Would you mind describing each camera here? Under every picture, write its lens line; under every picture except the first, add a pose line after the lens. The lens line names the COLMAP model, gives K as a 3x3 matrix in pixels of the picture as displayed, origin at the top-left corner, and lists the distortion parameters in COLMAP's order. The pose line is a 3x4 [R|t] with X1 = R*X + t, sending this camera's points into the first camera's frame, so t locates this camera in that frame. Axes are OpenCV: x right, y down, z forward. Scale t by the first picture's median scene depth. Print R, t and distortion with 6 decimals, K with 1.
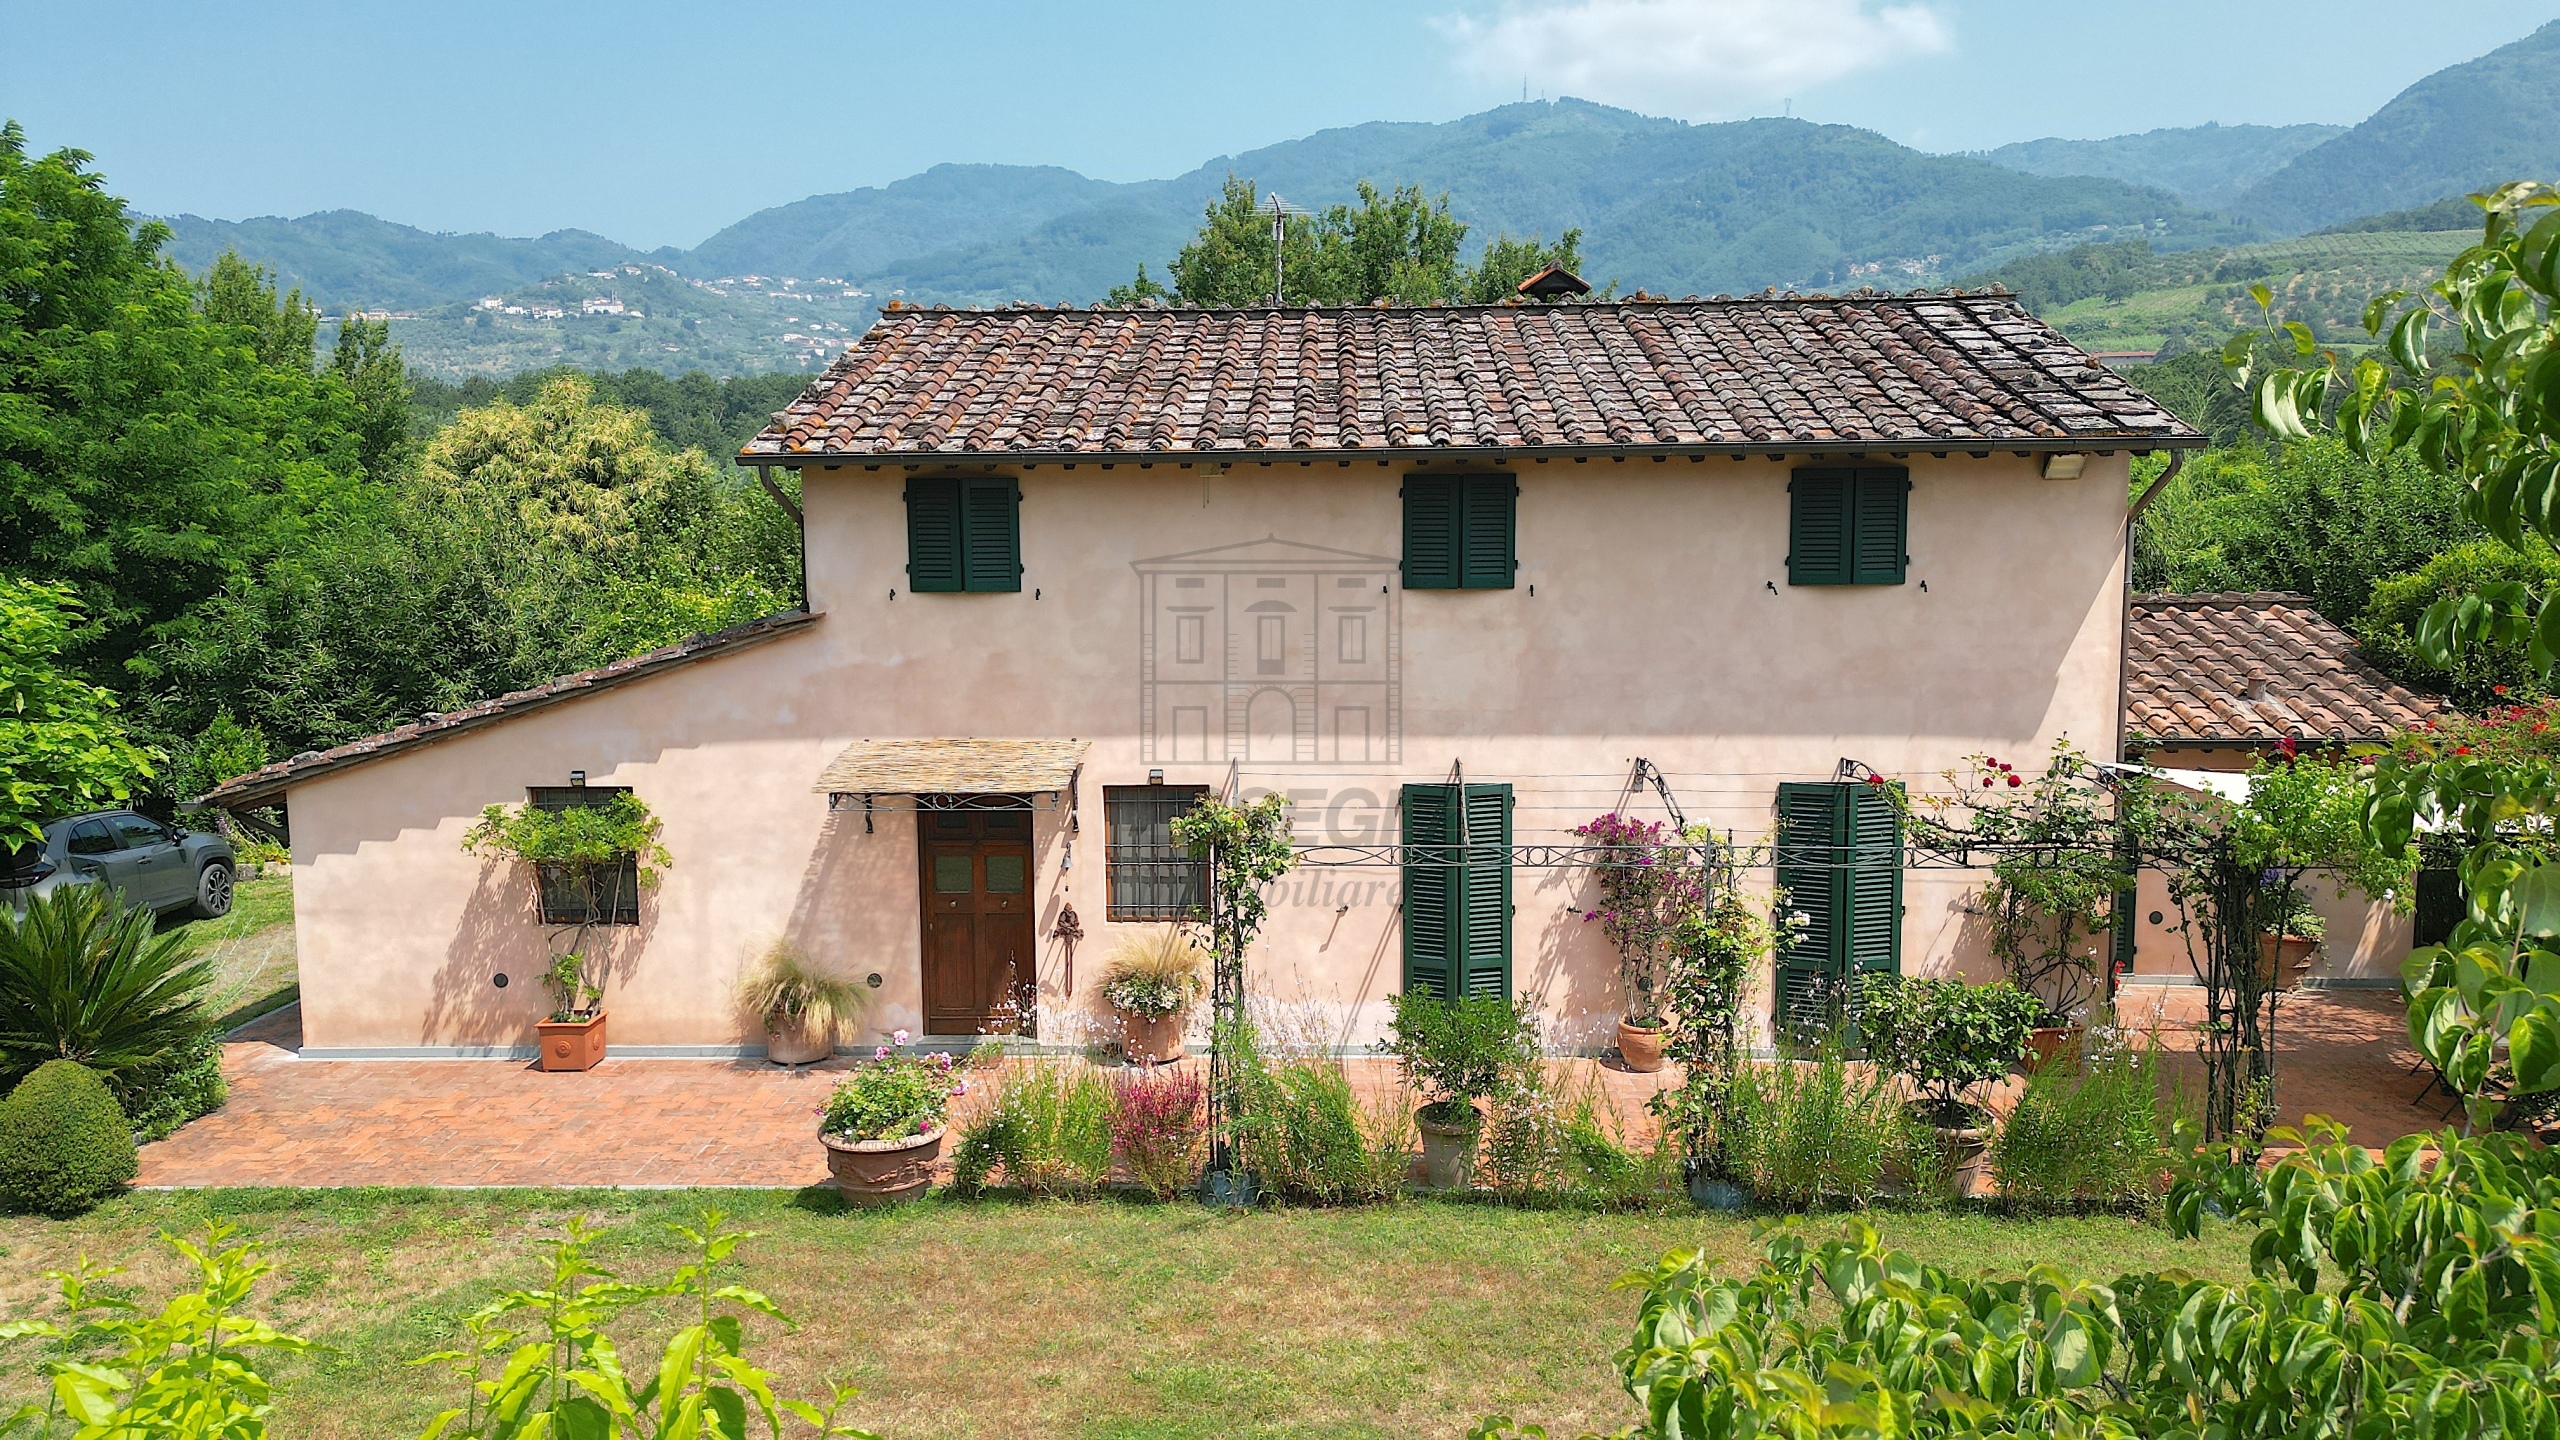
lens RADIAL K [[1773.7, 0, 1280.0], [0, 1773.7, 720.0], [0, 0, 1]] dist [0.048550, -0.001988]
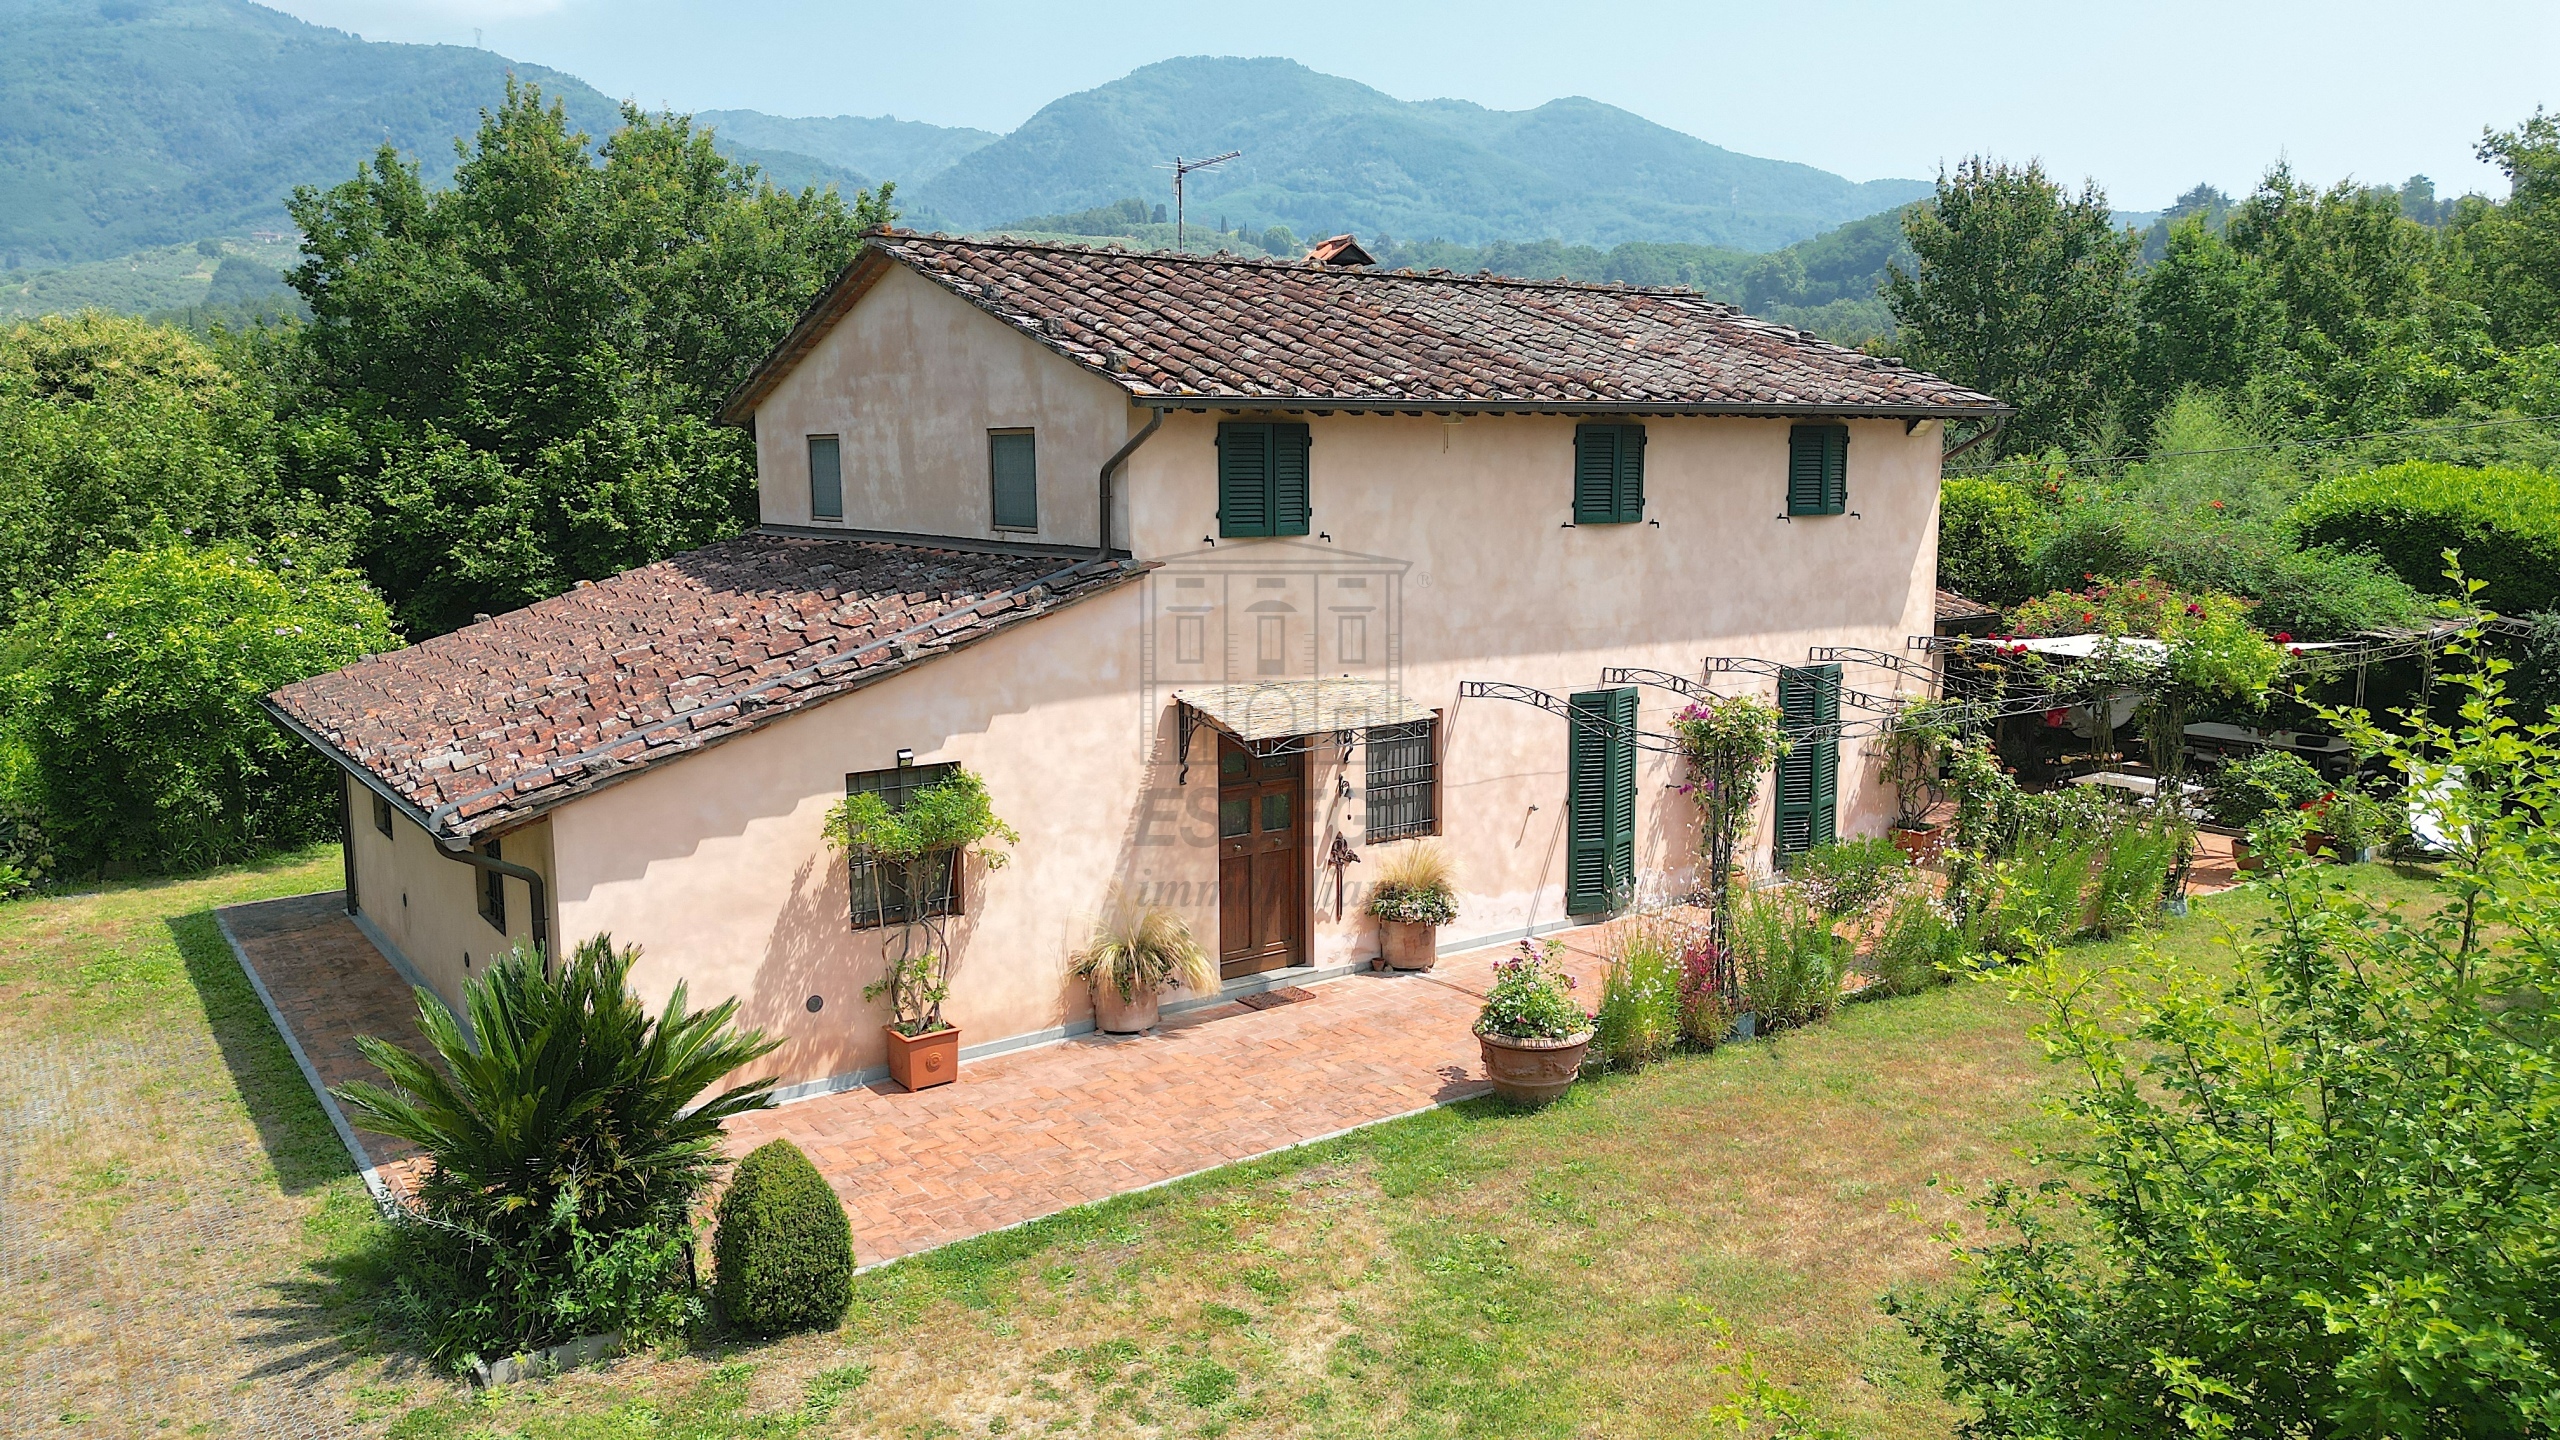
lens RADIAL K [[1773.7, 0, 1280.0], [0, 1773.7, 720.0], [0, 0, 1]] dist [0.048550, -0.001988]
pose [[0.791535, -0.083681, 0.605367, -0.778609], [0.071250, 0.996462, 0.044581, -0.011696], [-0.606956, 0.007845, 0.794697, 0.191657]]
